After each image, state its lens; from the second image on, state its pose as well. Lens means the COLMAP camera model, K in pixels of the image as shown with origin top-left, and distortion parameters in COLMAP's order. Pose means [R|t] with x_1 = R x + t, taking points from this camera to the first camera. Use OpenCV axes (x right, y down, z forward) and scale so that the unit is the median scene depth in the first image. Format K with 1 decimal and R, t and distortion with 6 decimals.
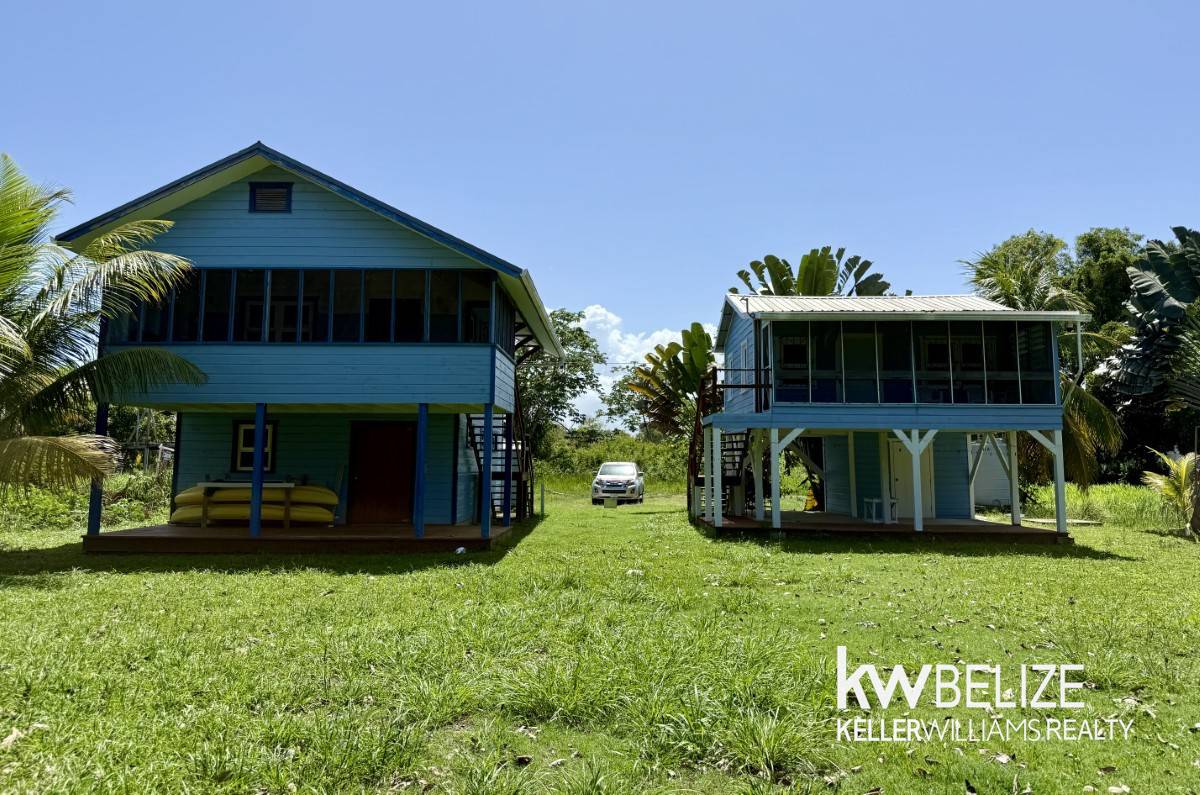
lens RADIAL K [[819.8, 0, 600.4], [0, 819.8, 358.1], [0, 0, 1]] dist [0.001676, -0.000623]
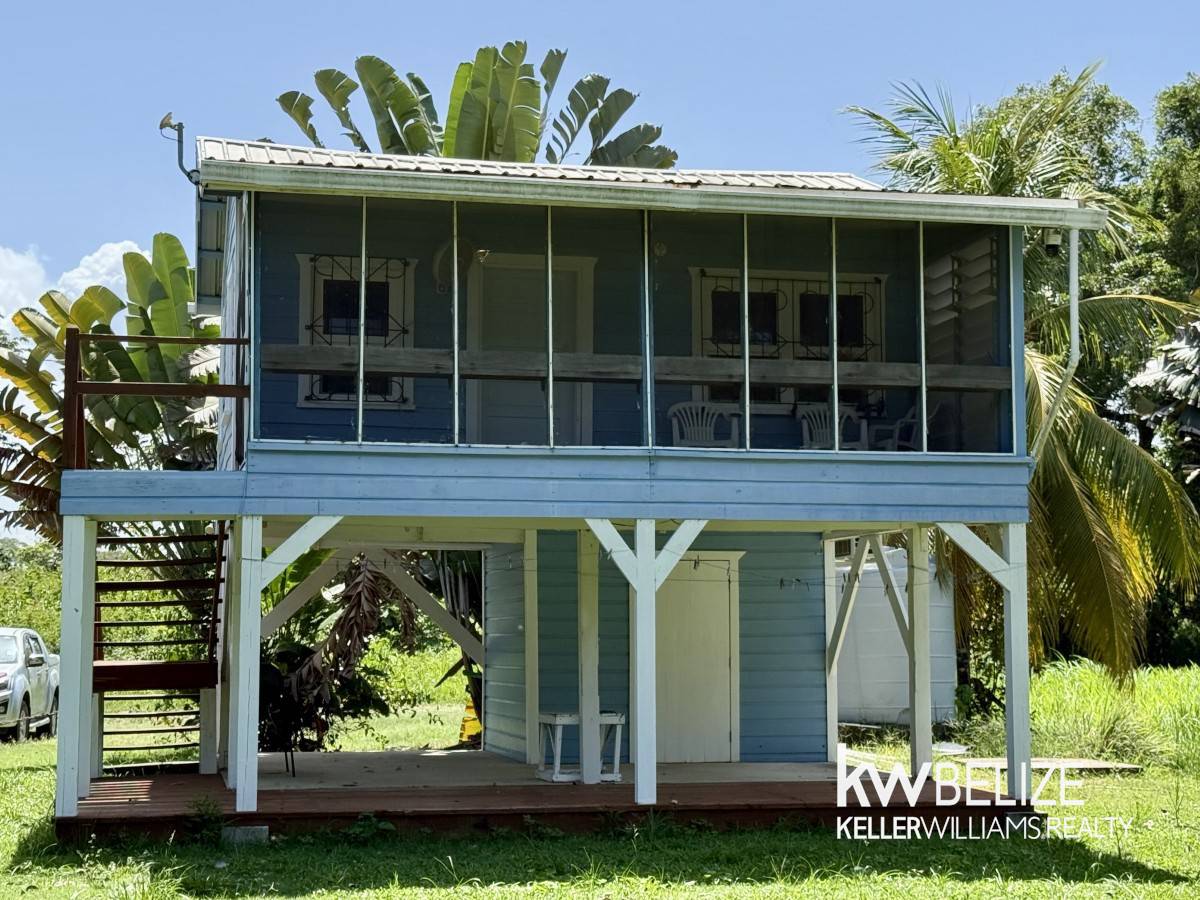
lens RADIAL K [[2003.0, 0, 600.0], [0, 2003.0, 450.0], [0, 0, 1]] dist [0.276411, -0.123673]
pose [[0.966207, 0.013922, 0.257391, 0.072085], [-0.024582, 0.998966, 0.038245, 0.012382], [-0.256592, -0.043280, 0.965550, 0.085741]]
